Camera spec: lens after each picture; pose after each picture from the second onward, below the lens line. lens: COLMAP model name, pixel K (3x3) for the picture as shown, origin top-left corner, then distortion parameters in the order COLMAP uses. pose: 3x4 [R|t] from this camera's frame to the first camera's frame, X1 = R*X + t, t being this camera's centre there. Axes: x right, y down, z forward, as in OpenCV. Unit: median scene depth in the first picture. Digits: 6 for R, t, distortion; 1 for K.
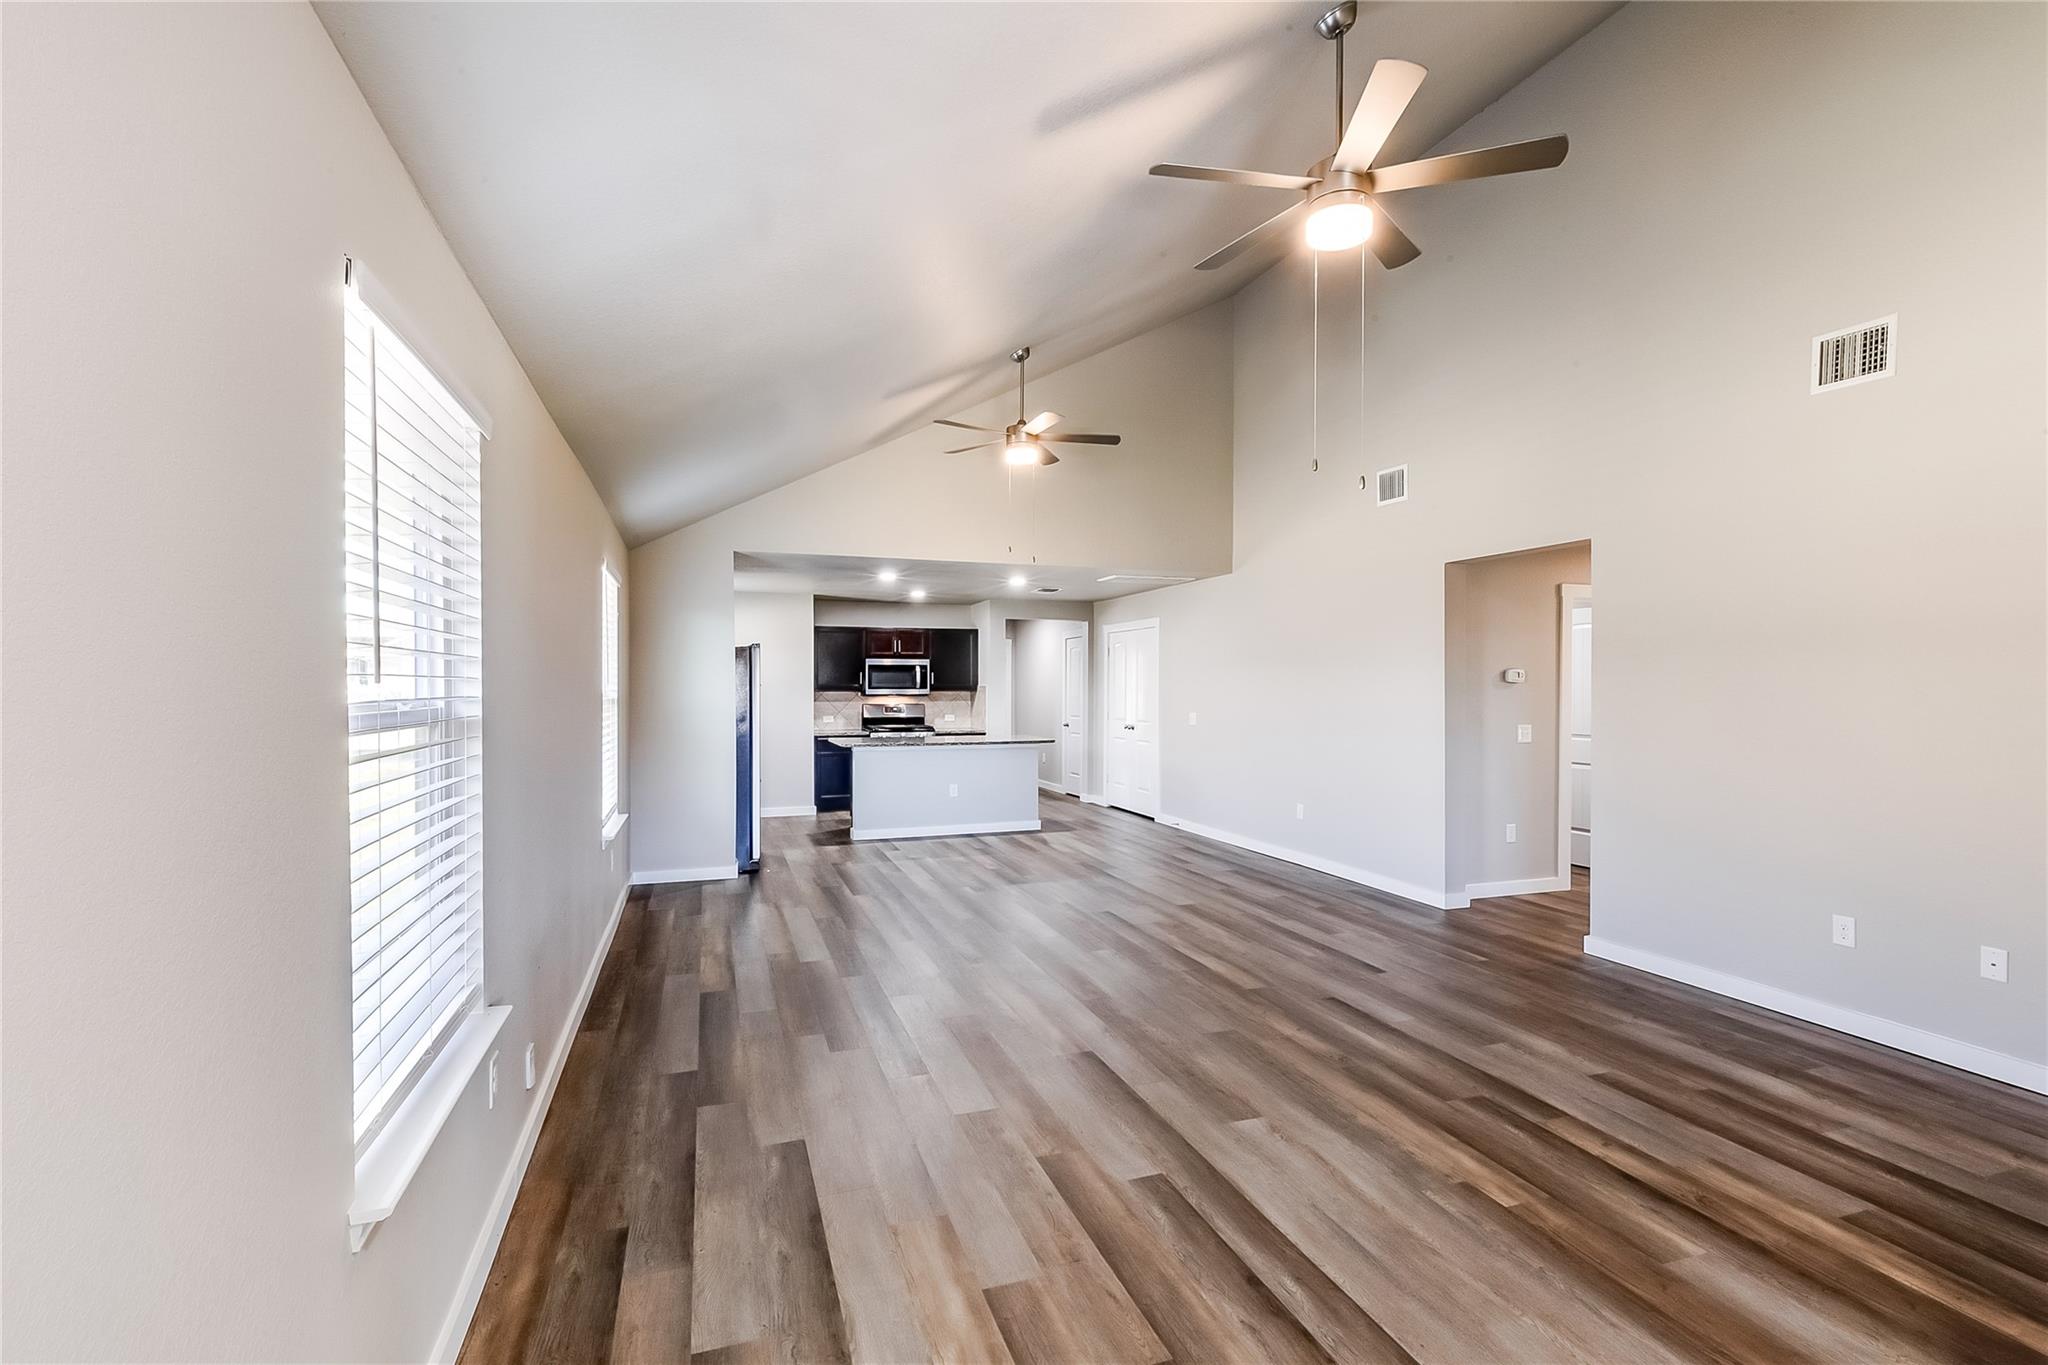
lens RADIAL K [[919.6, 0, 1009.4], [0, 919.6, 683.8], [0, 0, 1]] dist [0.000866, -0.000208]
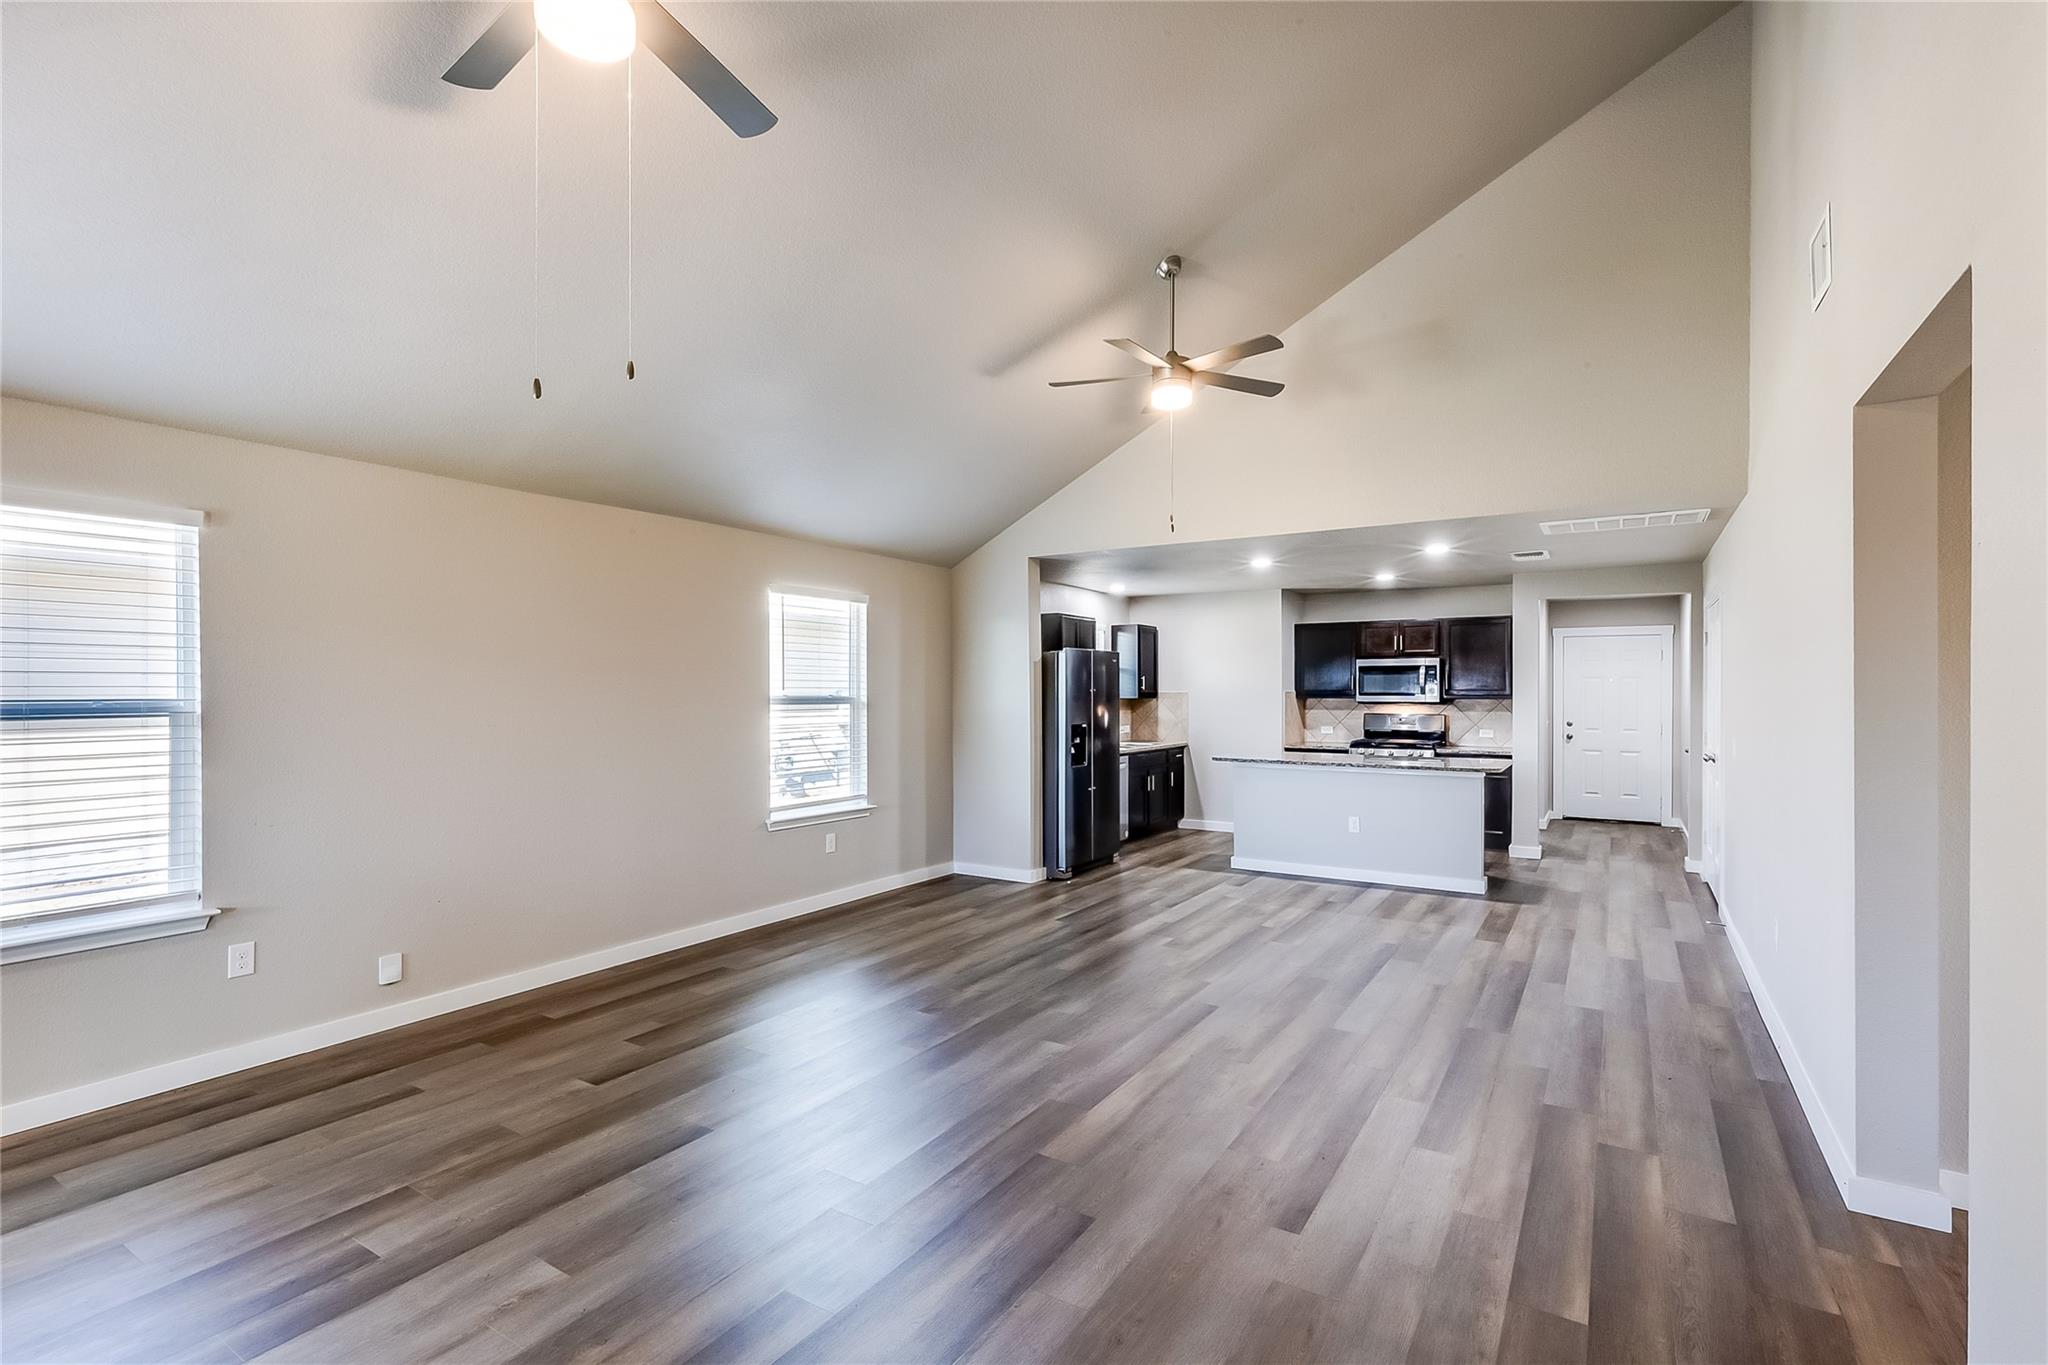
lens RADIAL K [[924.9, 0, 1022.1], [0, 924.9, 689.9], [0, 0, 1]] dist [0.006757, -0.000698]
pose [[0.631215, -0.001318, -0.775607, 0.720157], [0.001992, 0.999998, -0.000079, 0.000315], [0.775606, -0.001495, 0.631216, 0.538307]]
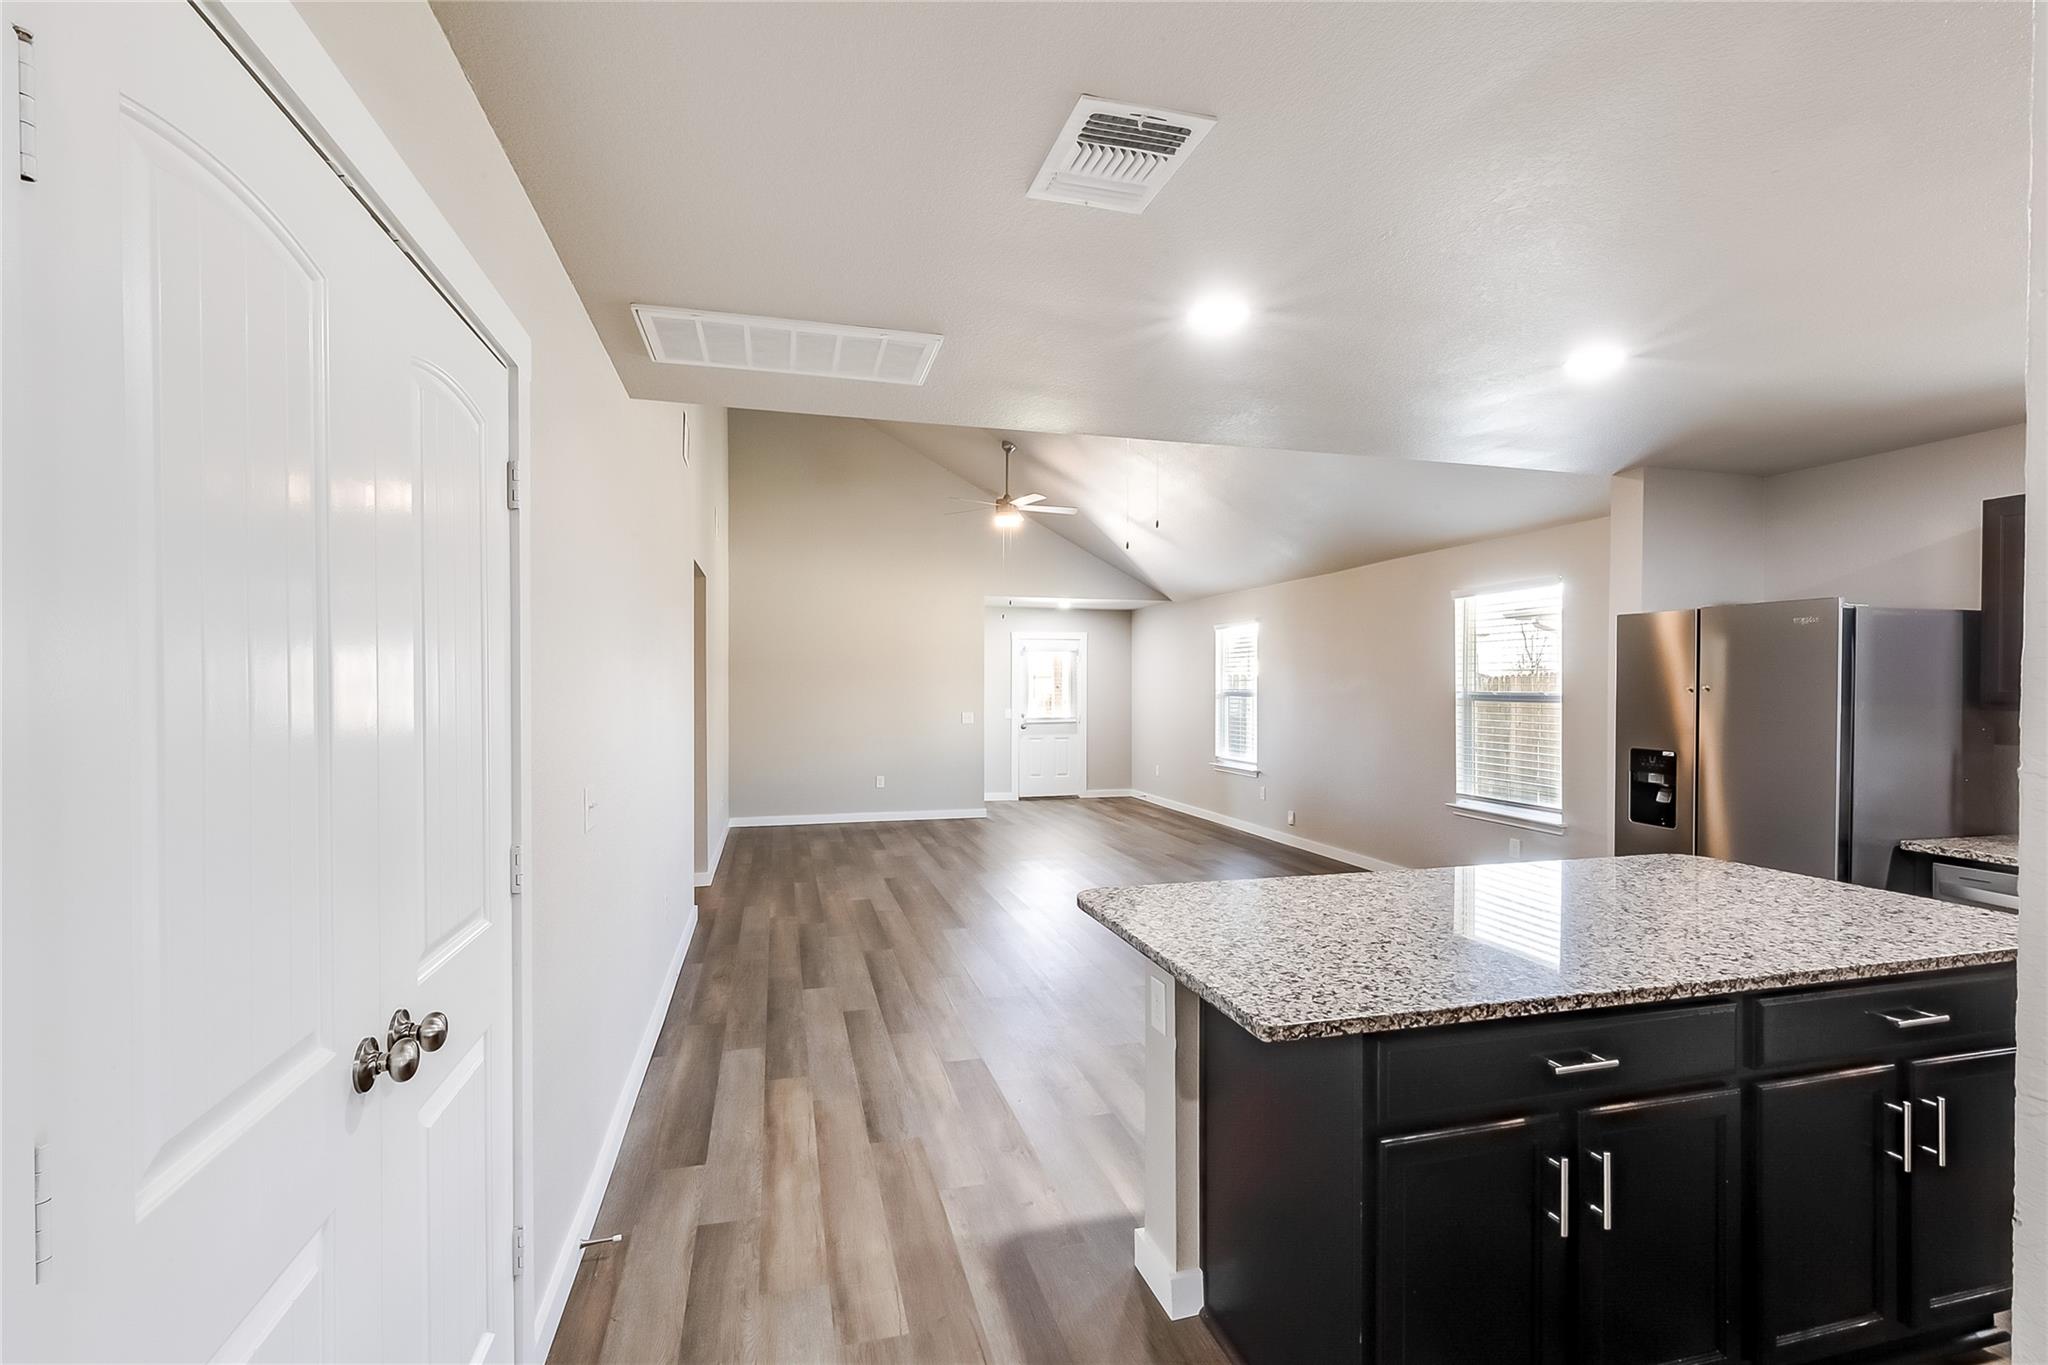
lens RADIAL K [[925.3, 0, 1032.8], [0, 925.3, 693.7], [0, 0, 1]] dist [0.005889, -0.000700]
pose [[-0.998882, -0.002427, 0.047217, 0.097852], [-0.002074, 0.999970, 0.007518, 0.001295], [-0.047234, 0.007412, -0.998856, 2.481329]]
